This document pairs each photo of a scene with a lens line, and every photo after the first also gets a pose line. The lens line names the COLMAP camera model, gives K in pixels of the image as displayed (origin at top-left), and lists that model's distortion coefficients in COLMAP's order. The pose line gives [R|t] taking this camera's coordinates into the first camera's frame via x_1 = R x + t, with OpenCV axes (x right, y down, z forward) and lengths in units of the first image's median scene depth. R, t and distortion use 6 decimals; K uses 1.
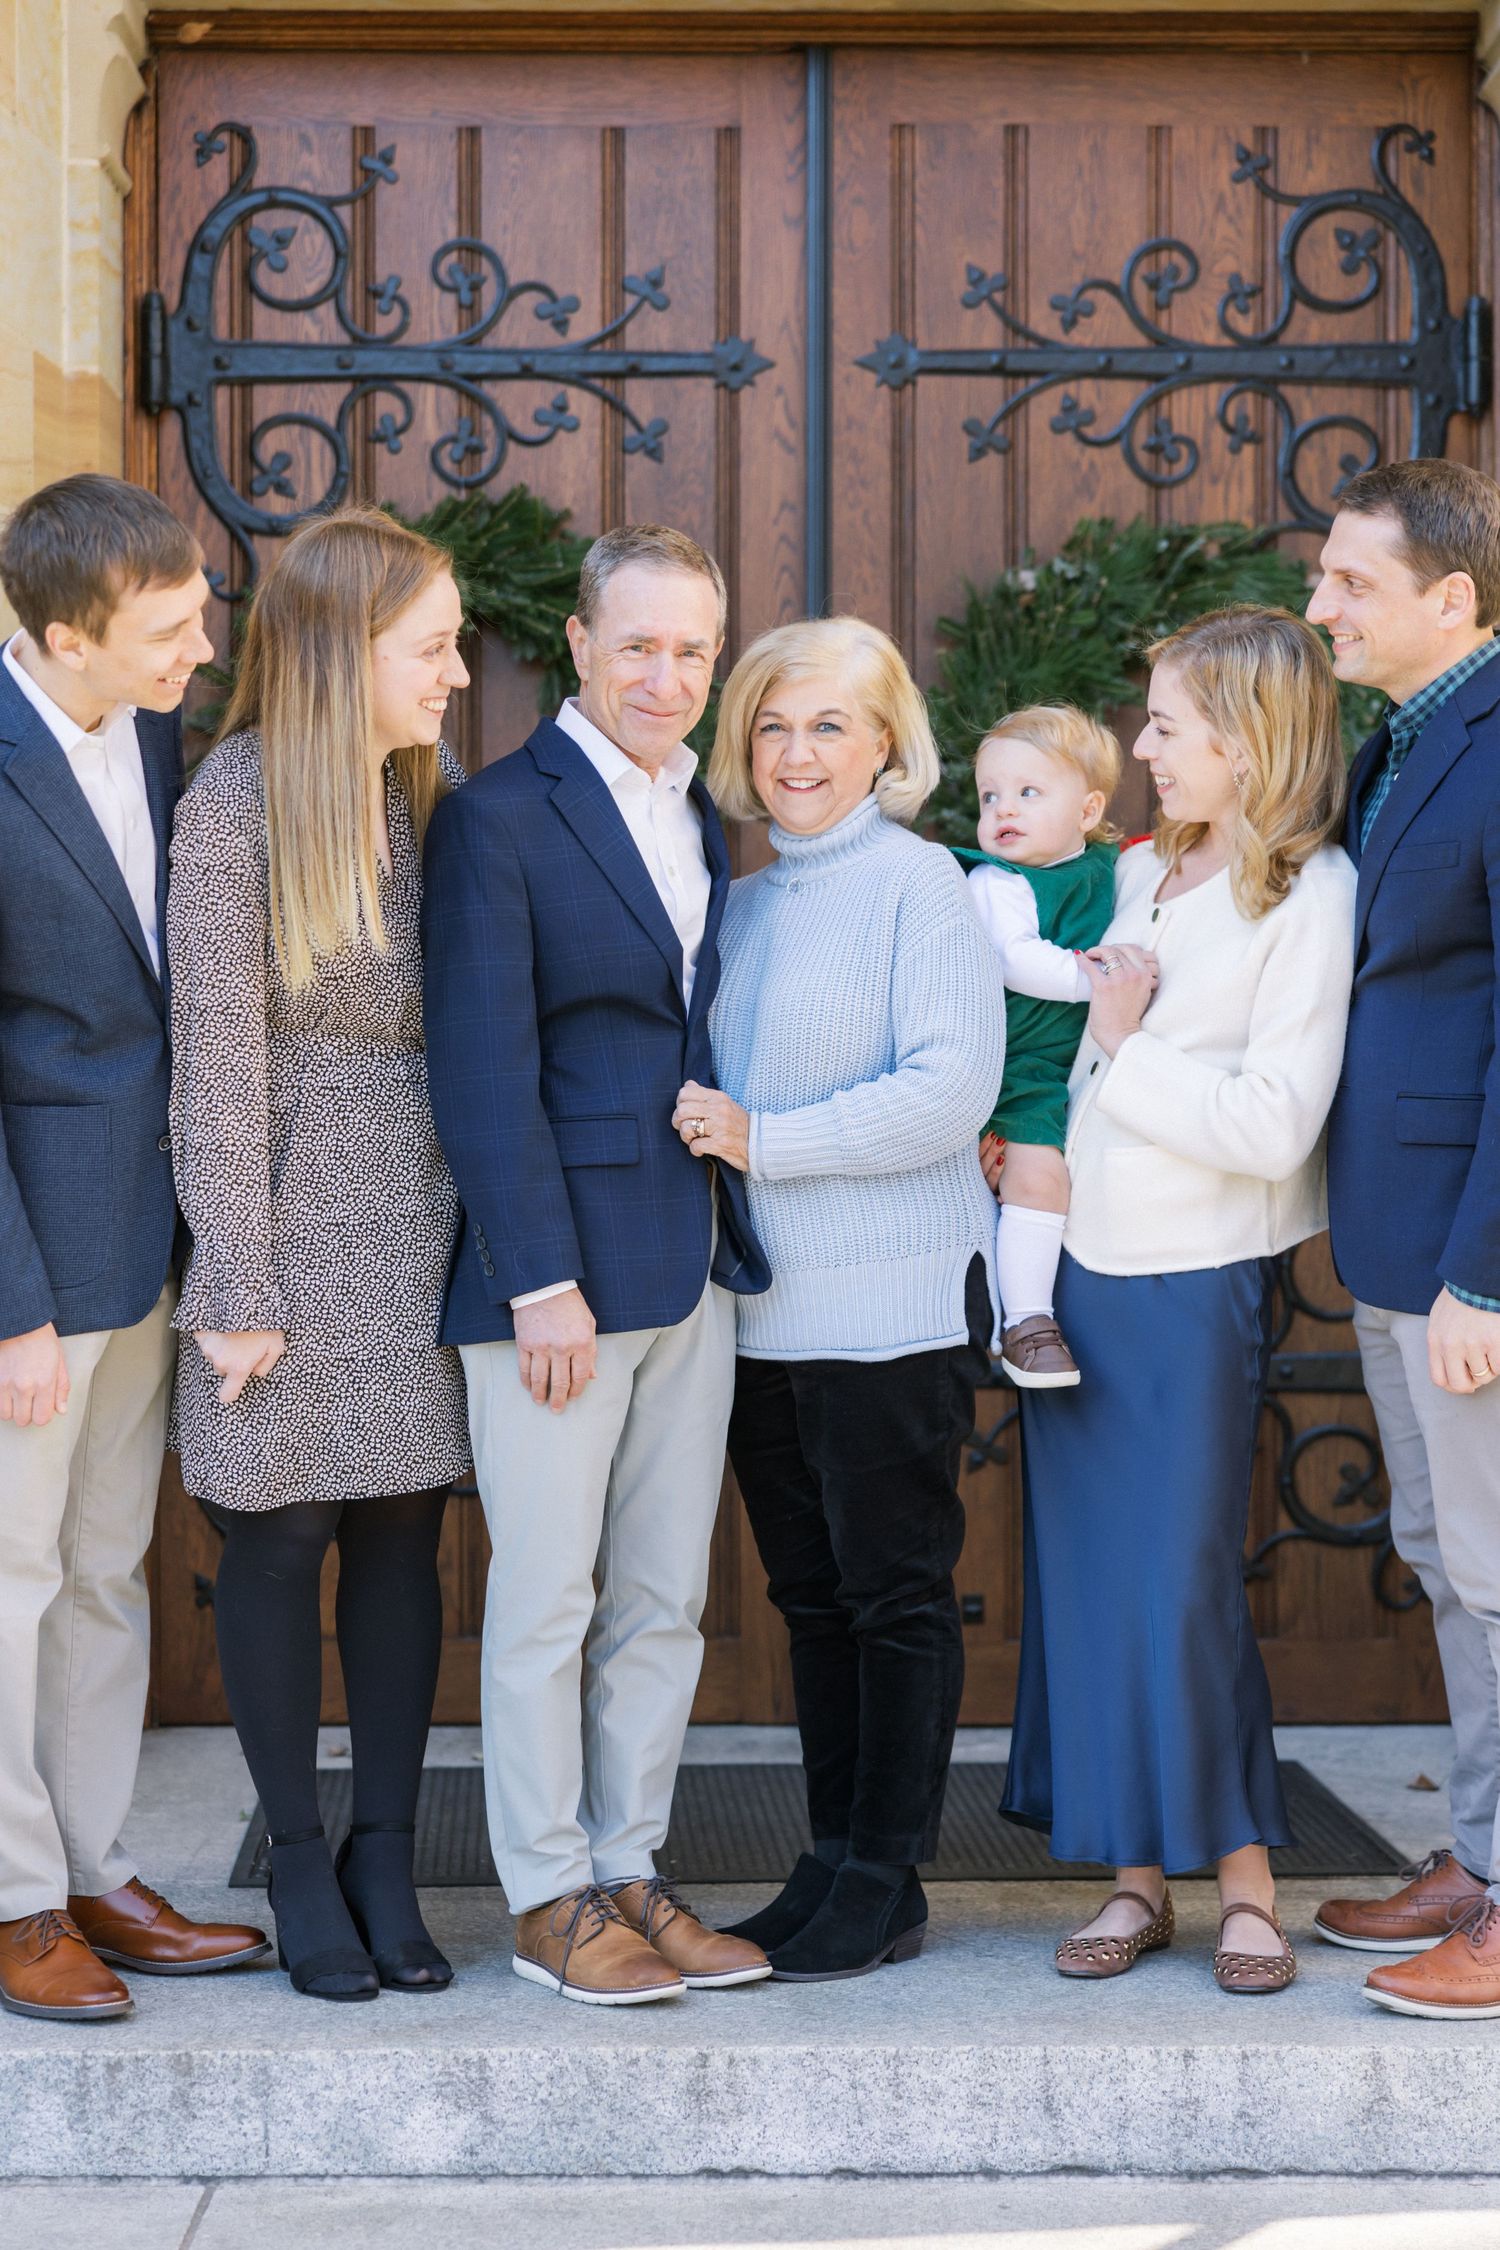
lens RADIAL K [[4200.7, 0, 740.3], [0, 4200.7, 1034.7], [0, 0, 1]] dist [0.017167, 0.000000]
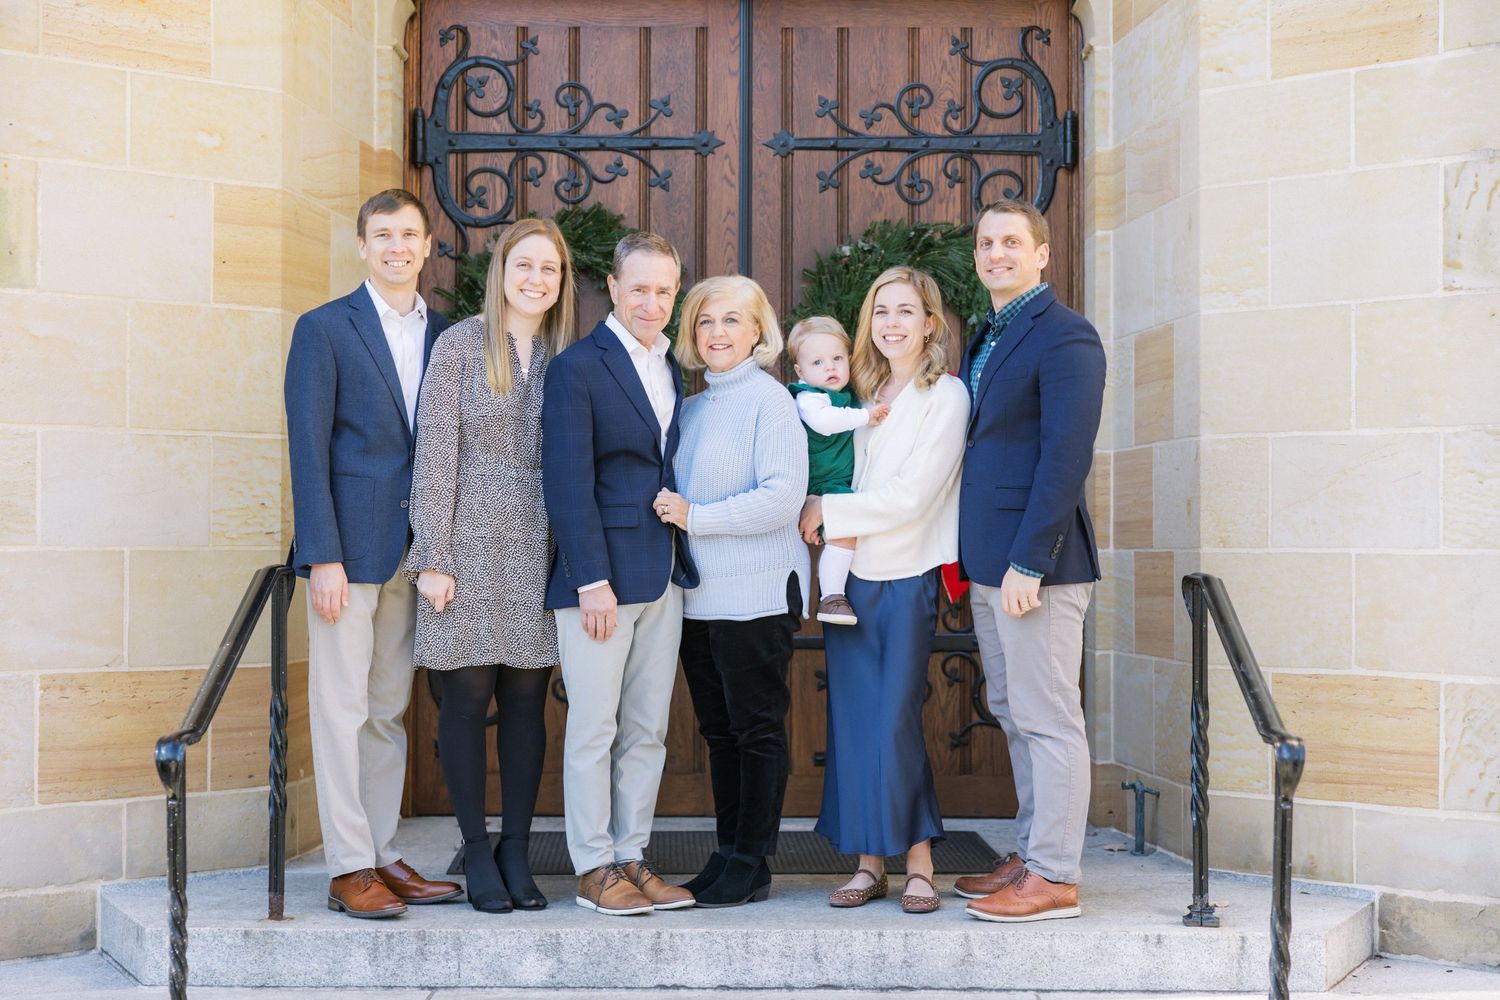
lens RADIAL K [[2413.2, 0, 740.7], [0, 2413.2, 493.2], [0, 0, 1]] dist [0.012032, 0.000000]
pose [[0.999905, 0.004379, -0.013040, 0.032167], [-0.004366, 0.999990, 0.001038, 0.008118], [0.013045, -0.000981, 0.999914, -0.166606]]
